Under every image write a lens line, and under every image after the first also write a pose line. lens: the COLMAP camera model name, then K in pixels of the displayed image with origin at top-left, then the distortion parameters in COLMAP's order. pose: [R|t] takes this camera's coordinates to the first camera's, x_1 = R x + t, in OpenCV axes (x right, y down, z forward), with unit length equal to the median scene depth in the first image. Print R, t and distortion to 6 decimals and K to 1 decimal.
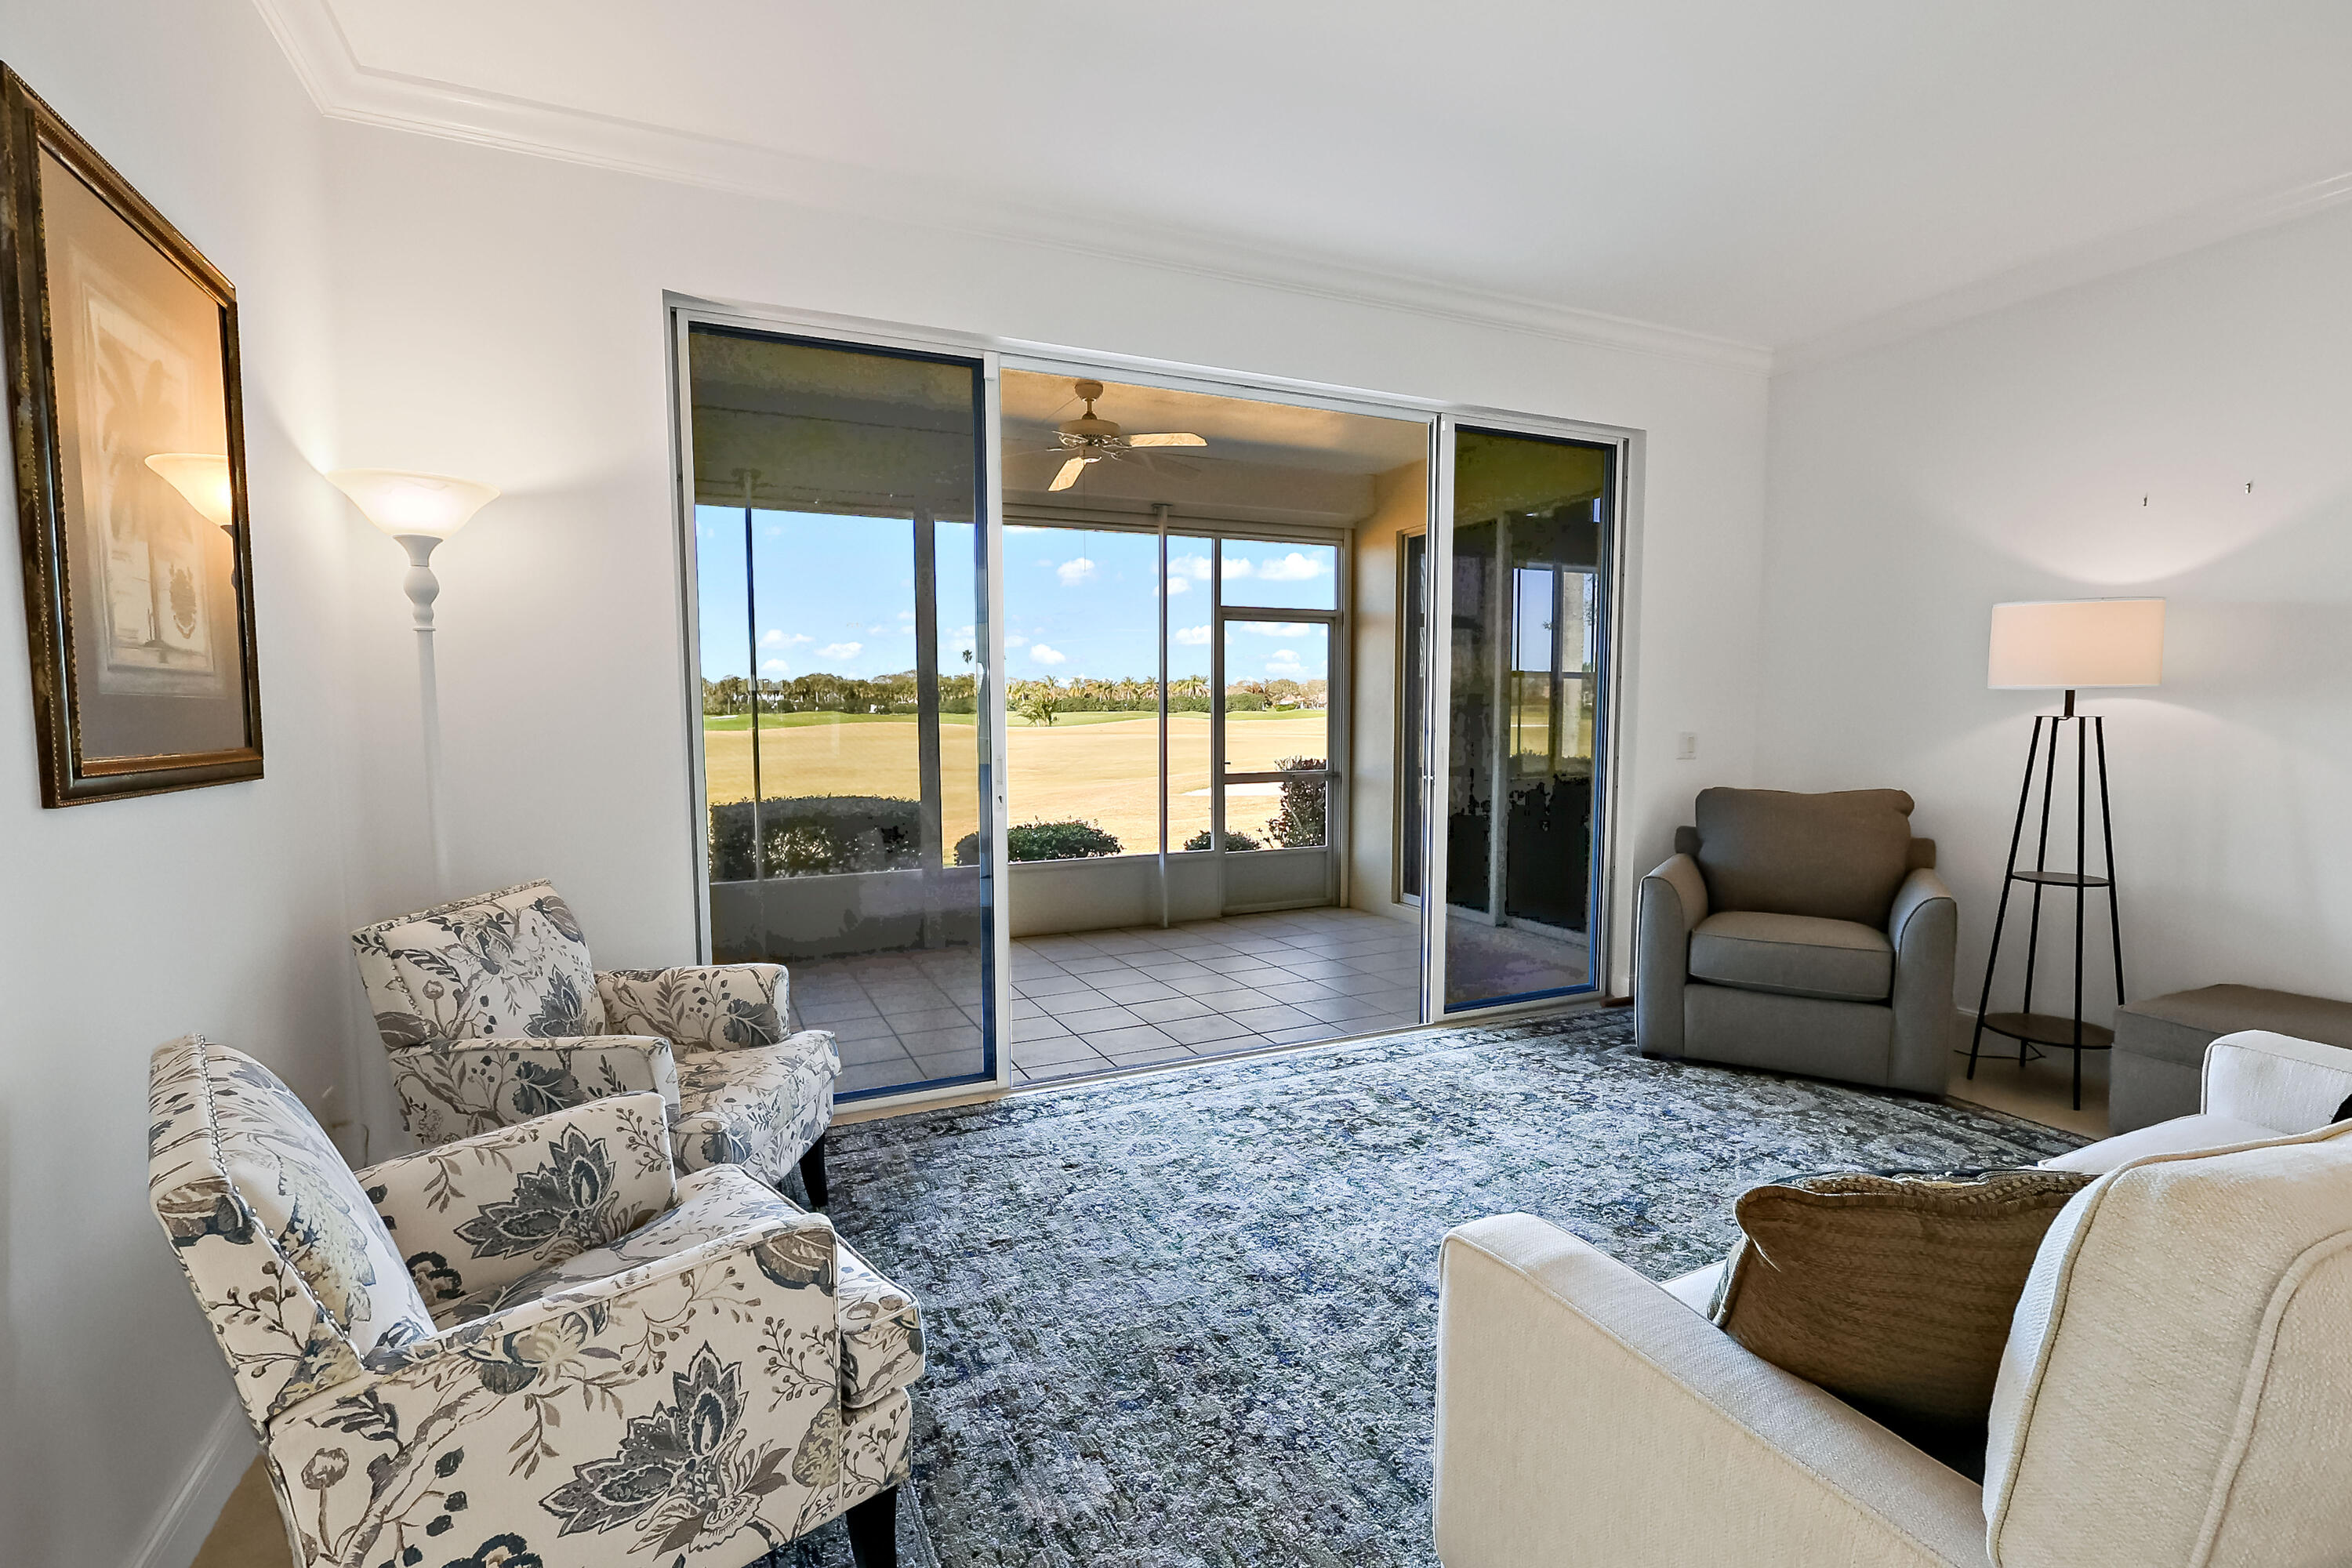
lens RADIAL K [[1092.5, 0, 1178.0], [0, 1092.5, 810.2], [0, 0, 1]] dist [0.000009, 0.000361]
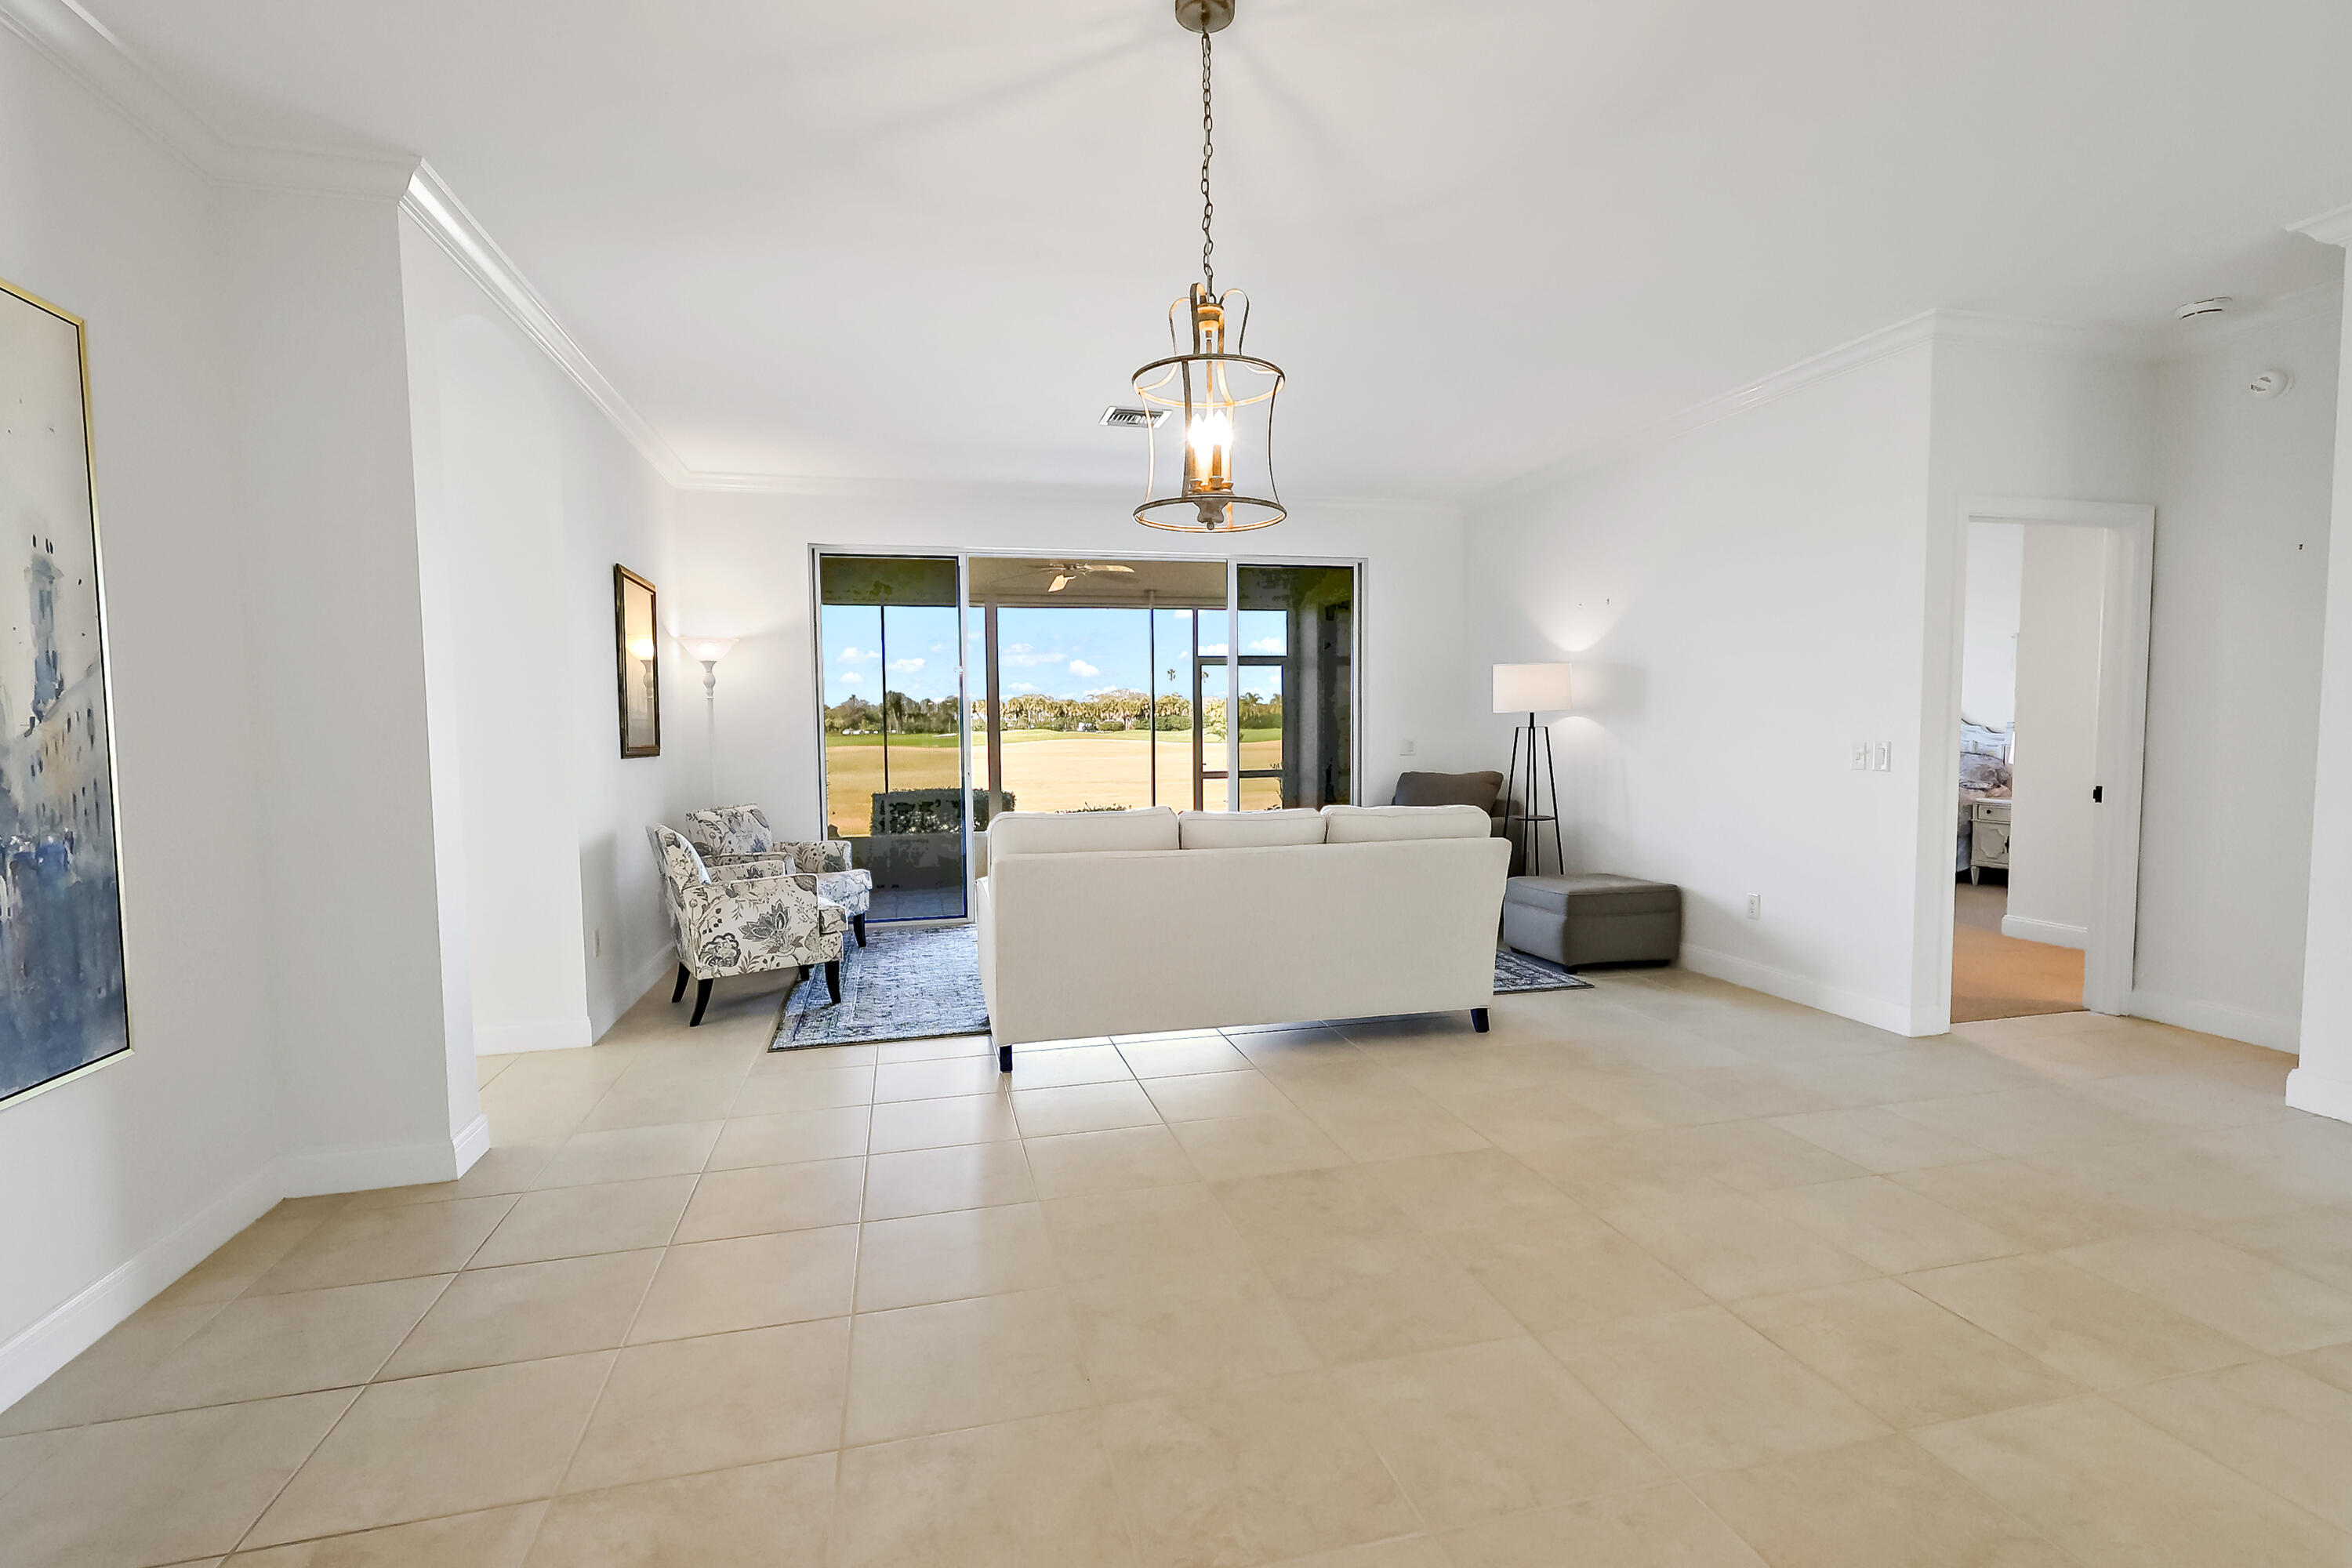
lens RADIAL K [[1108.4, 0, 1181.3], [0, 1108.4, 806.5], [0, 0, 1]] dist [0.000705, 0.000107]
pose [[0.982506, 0.003975, -0.186189, 0.808437], [-0.007485, 0.999807, -0.018152, 0.112891], [0.186081, 0.019228, 0.982346, -1.235630]]
